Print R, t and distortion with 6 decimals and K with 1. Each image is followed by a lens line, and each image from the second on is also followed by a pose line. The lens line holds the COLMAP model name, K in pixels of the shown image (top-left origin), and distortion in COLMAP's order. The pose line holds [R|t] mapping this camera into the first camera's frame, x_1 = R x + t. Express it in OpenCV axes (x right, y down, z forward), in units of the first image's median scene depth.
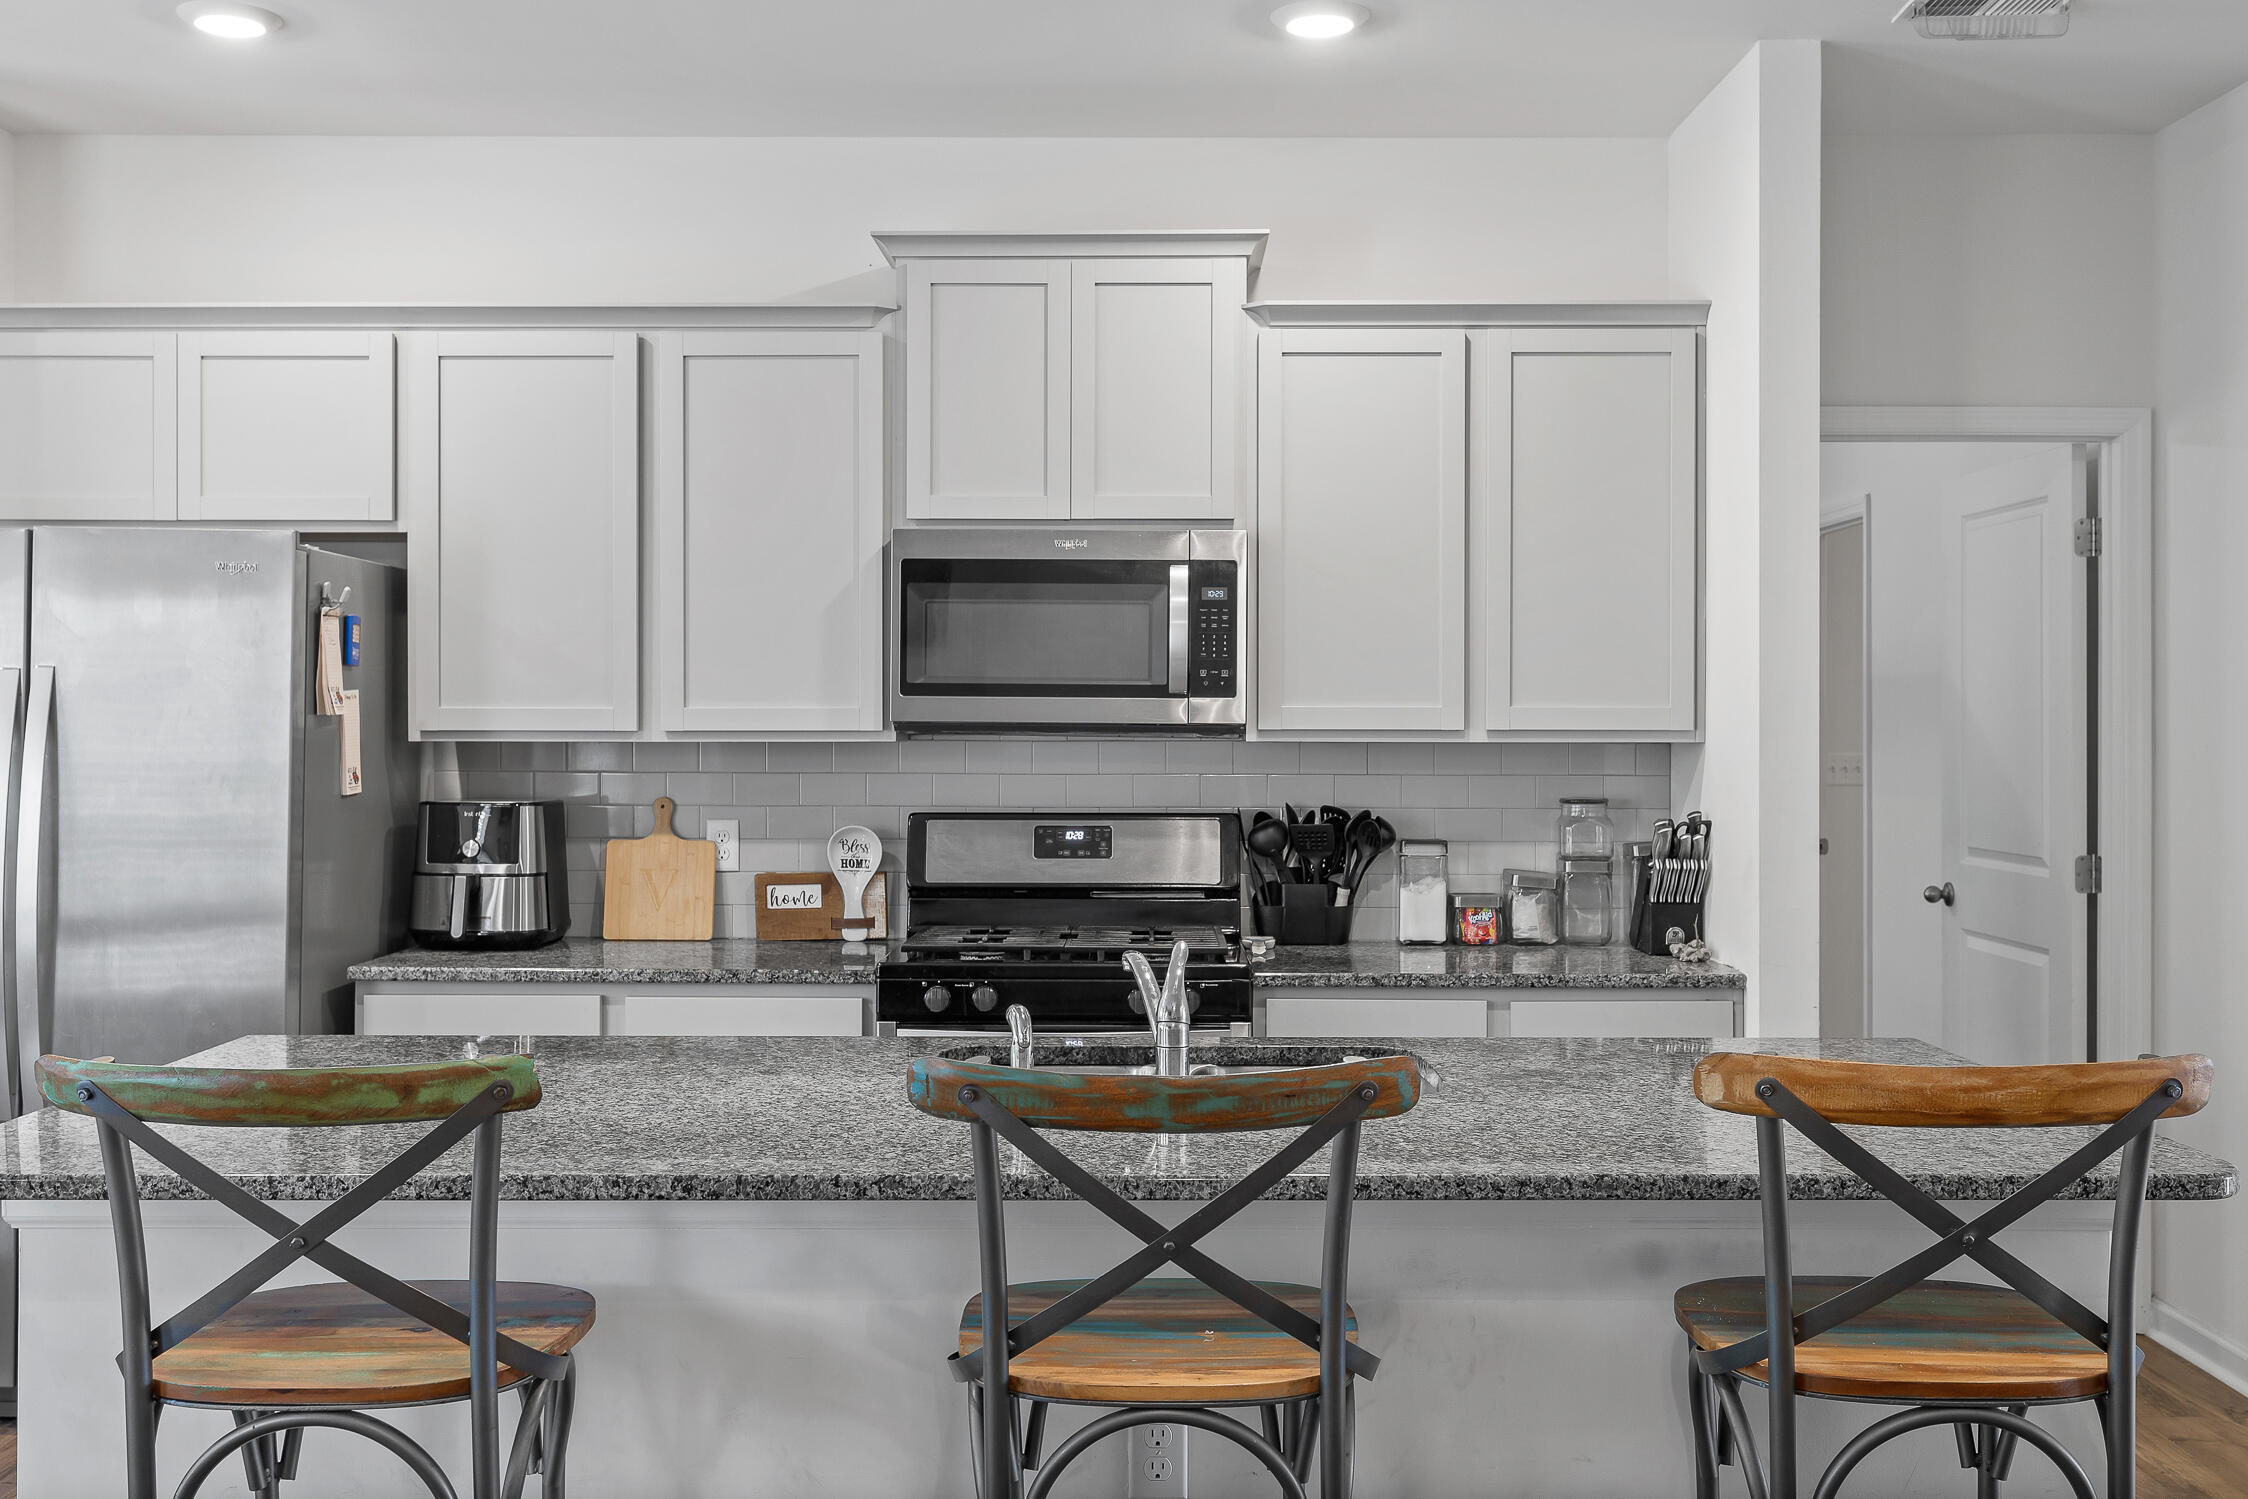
lens RADIAL K [[2221.9, 0, 1116.6], [0, 2221.9, 721.9], [0, 0, 1]] dist [-0.000048, -0.012400]
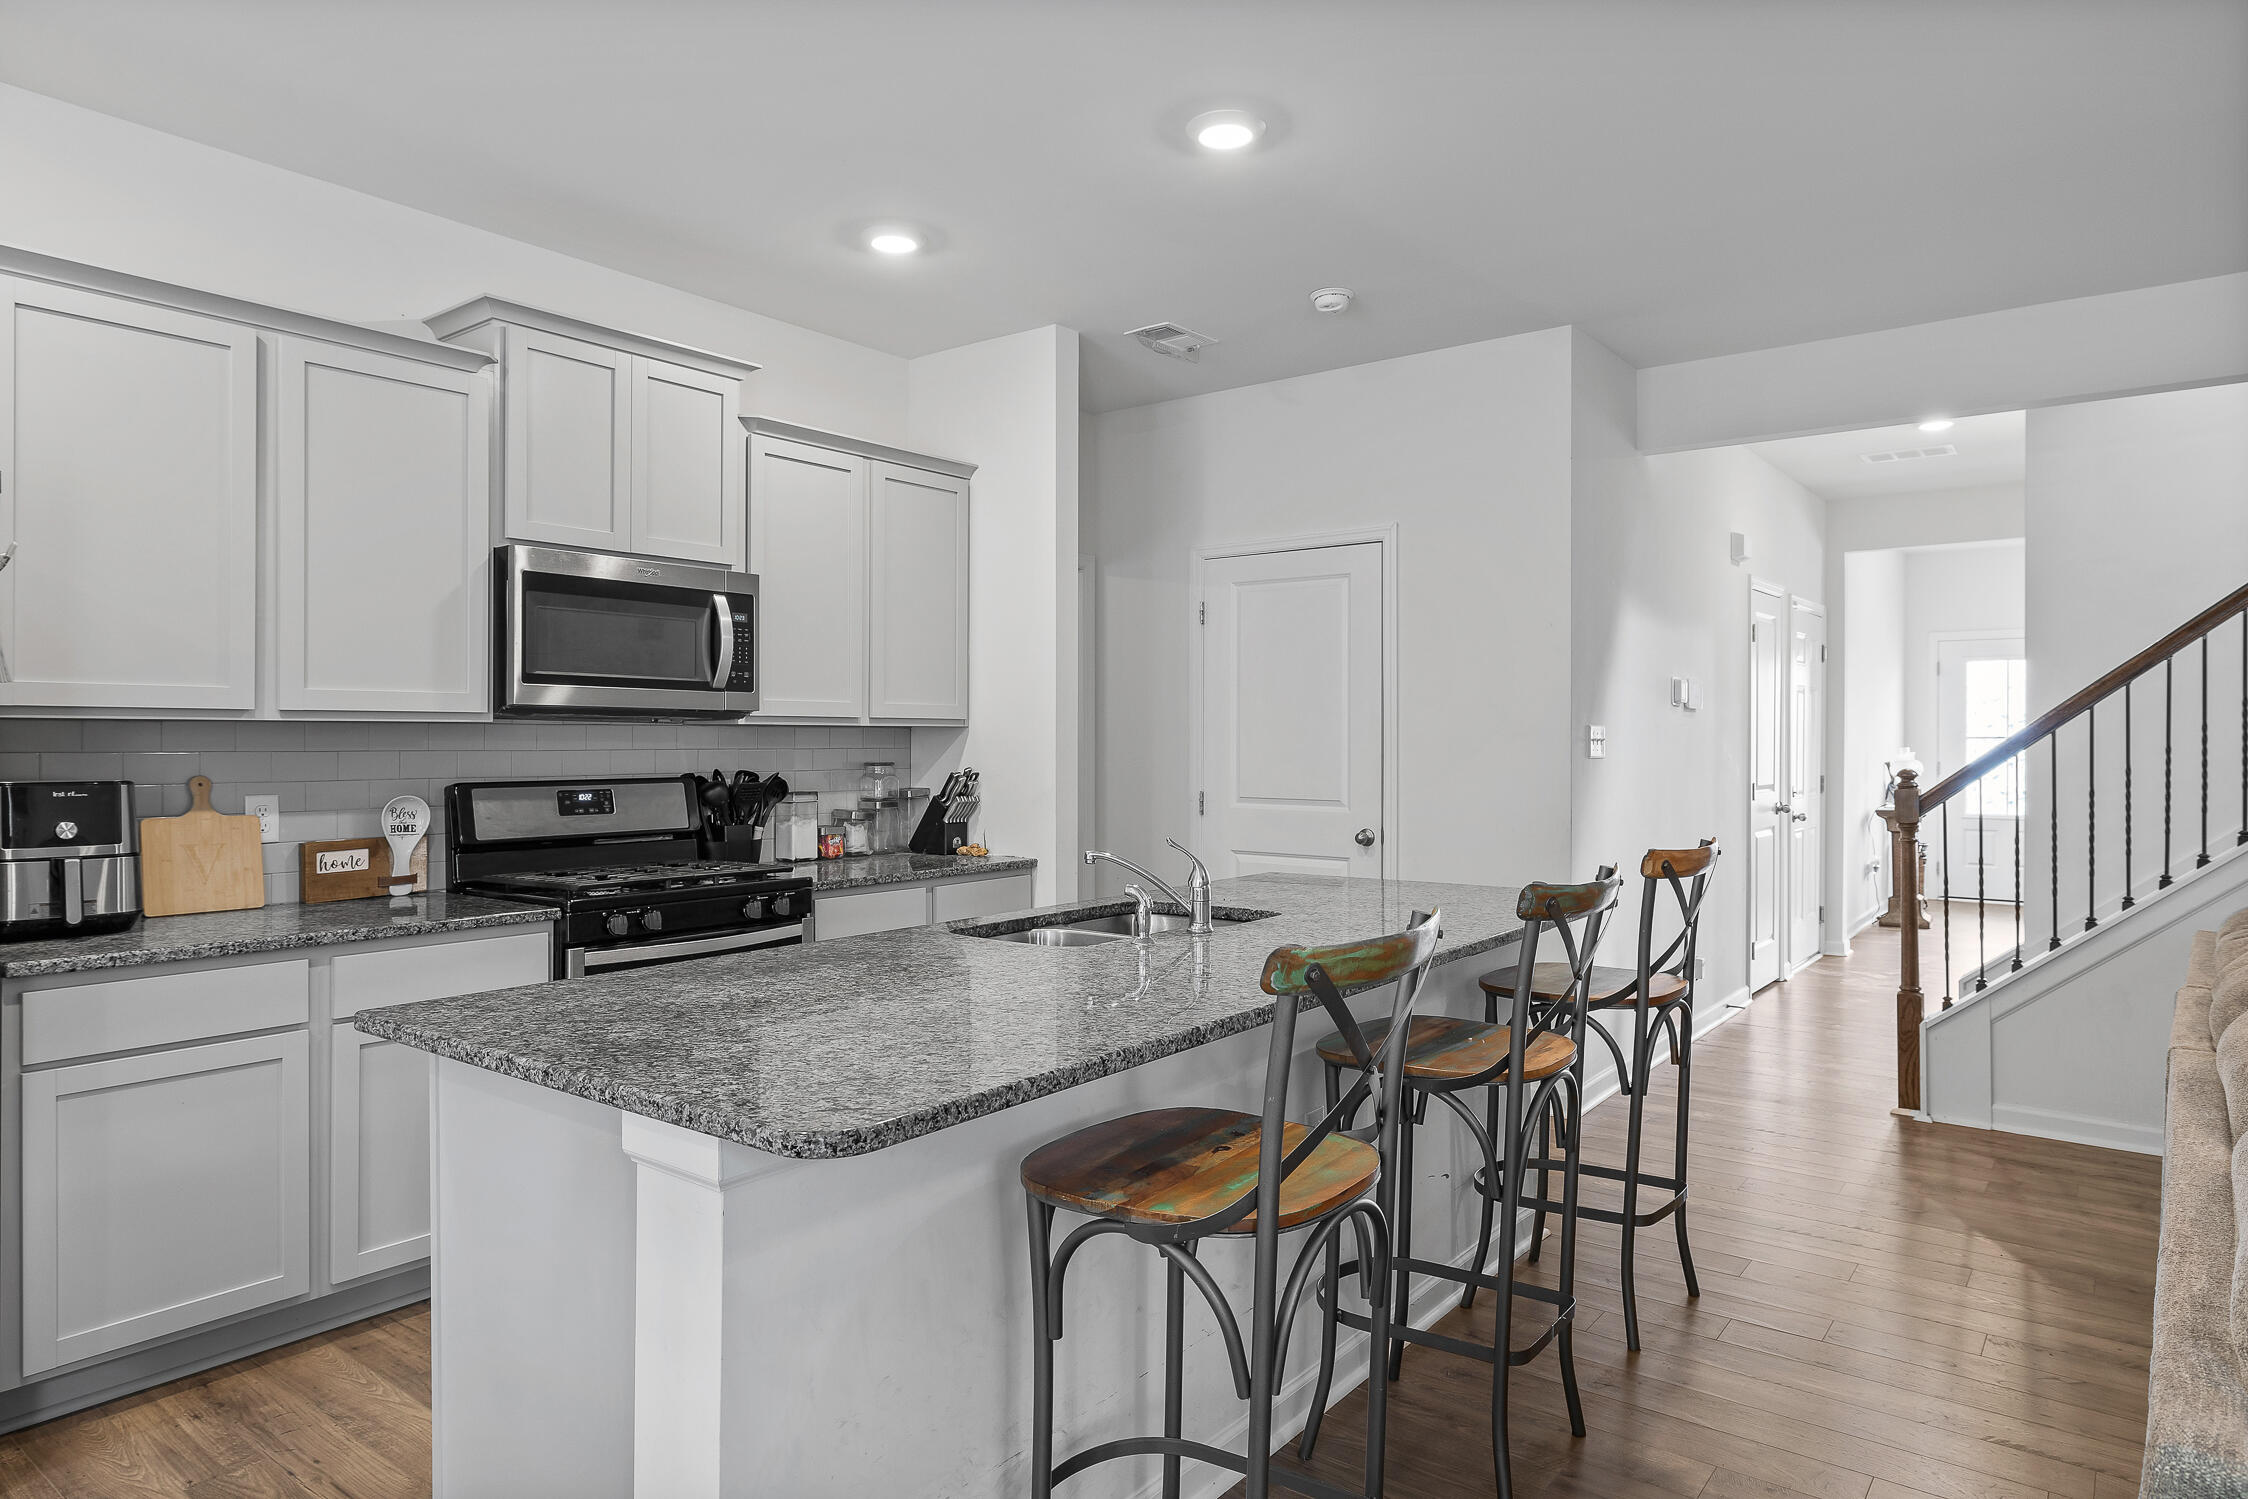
lens RADIAL K [[1351.6, 0, 1160.8], [0, 1351.6, 736.9], [0, 0, 1]] dist [-0.000203, -0.000290]
pose [[0.589821, -0.000647, 0.807533, -0.457174], [0.001283, 0.999999, -0.000136, 0.016707], [-0.807533, 0.001117, 0.589822, 0.266763]]
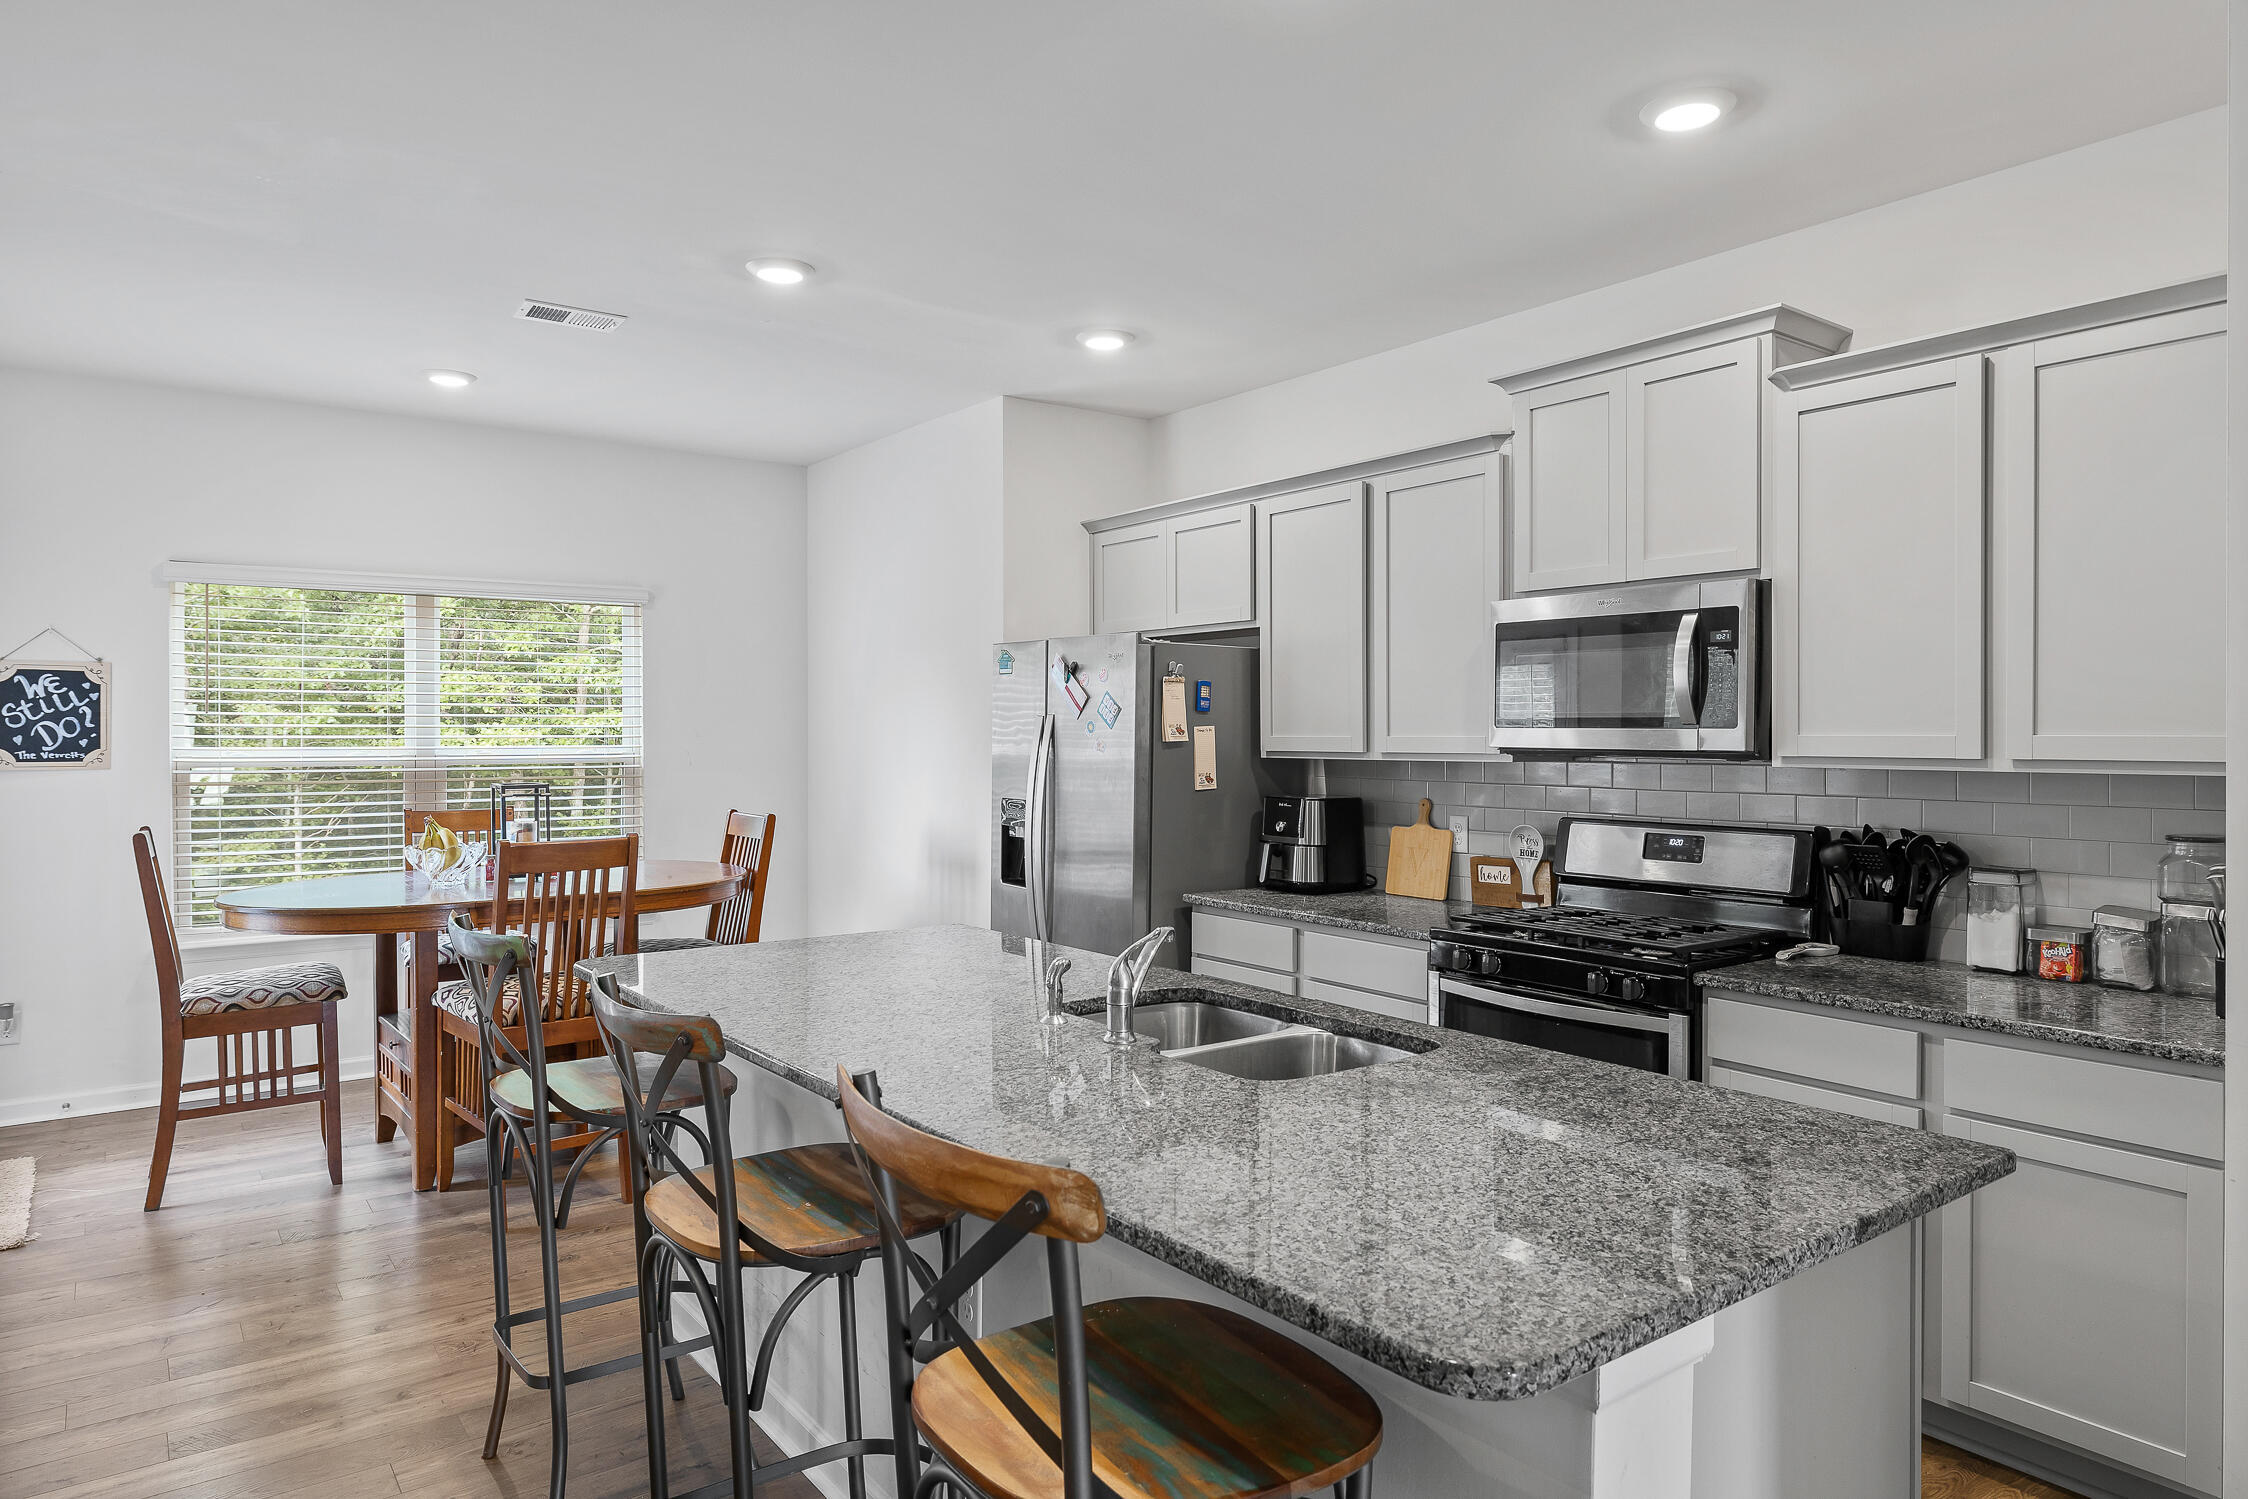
lens RADIAL K [[1351.6, 0, 1160.8], [0, 1351.6, 736.9], [0, 0, 1]] dist [-0.000203, -0.000290]
pose [[0.622448, 0.000039, -0.782661, 0.382175], [-0.003323, 0.999991, -0.002593, -0.003251], [0.782654, 0.004215, 0.622443, 0.324750]]
